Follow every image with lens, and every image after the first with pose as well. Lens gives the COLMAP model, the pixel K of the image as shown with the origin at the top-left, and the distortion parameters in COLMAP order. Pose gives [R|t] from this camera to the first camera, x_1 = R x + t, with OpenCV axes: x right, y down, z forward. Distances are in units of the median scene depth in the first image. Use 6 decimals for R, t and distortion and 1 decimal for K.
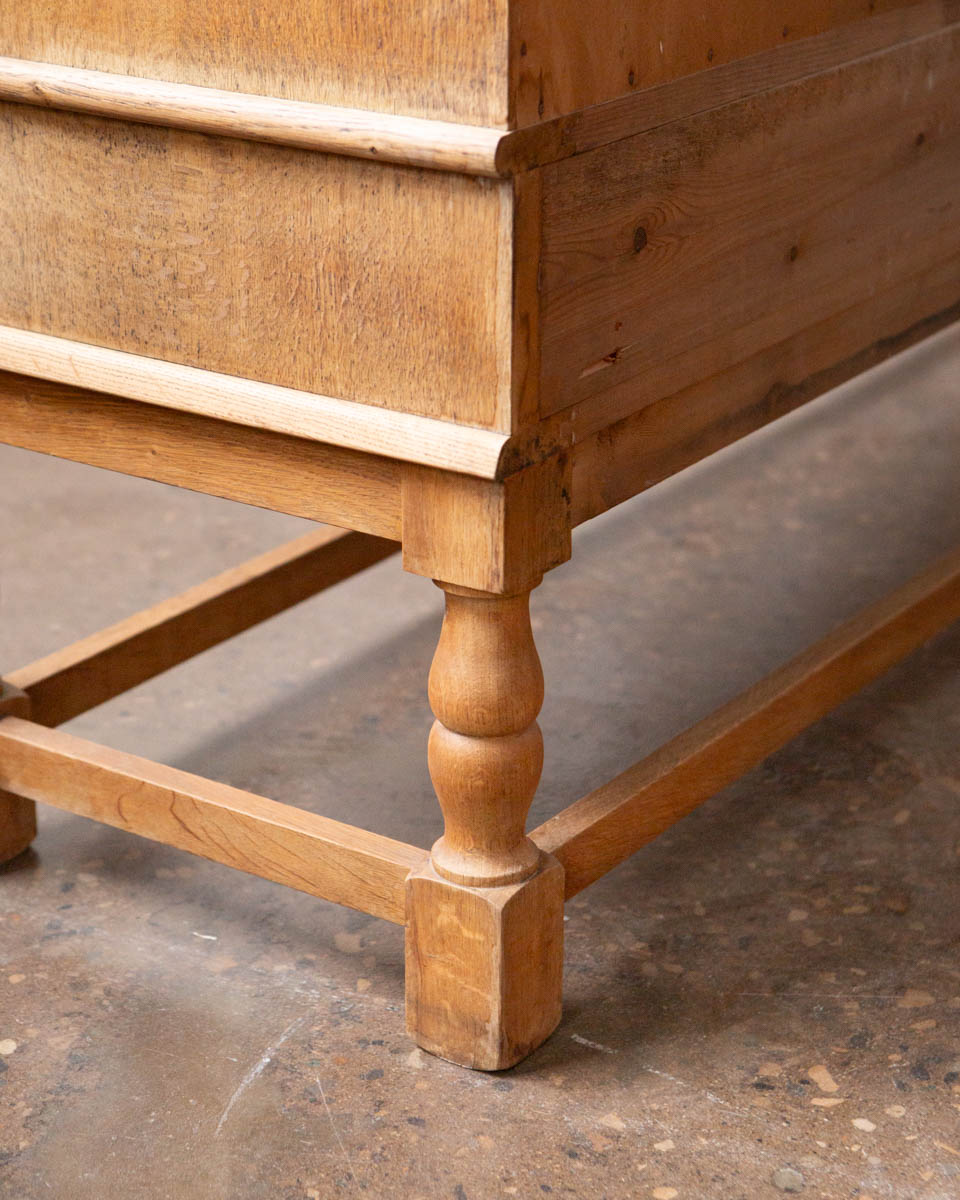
lens RADIAL K [[2287.9, 0, 523.0], [0, 2287.9, 582.9], [0, 0, 1]] dist [0.124249, 0.041457]
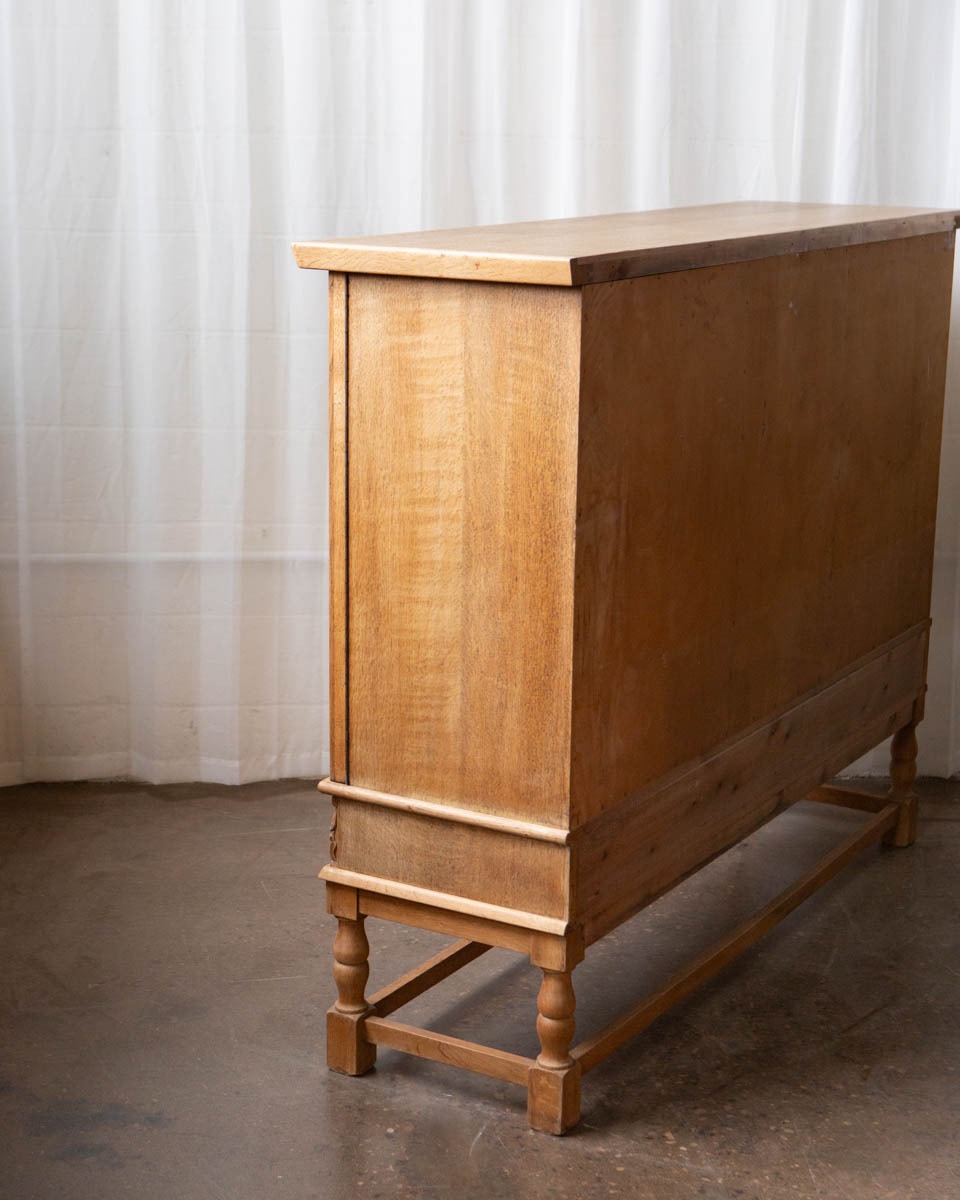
lens RADIAL K [[2061.7, 0, 480.0], [0, 2061.7, 600.0], [0, 0, 1]] dist [0.049087, -0.004983]
pose [[0.998542, -0.002735, 0.053904, -0.258910], [0.010631, 0.989117, -0.146744, -0.080070], [-0.052916, 0.147103, 0.987705, -1.744747]]
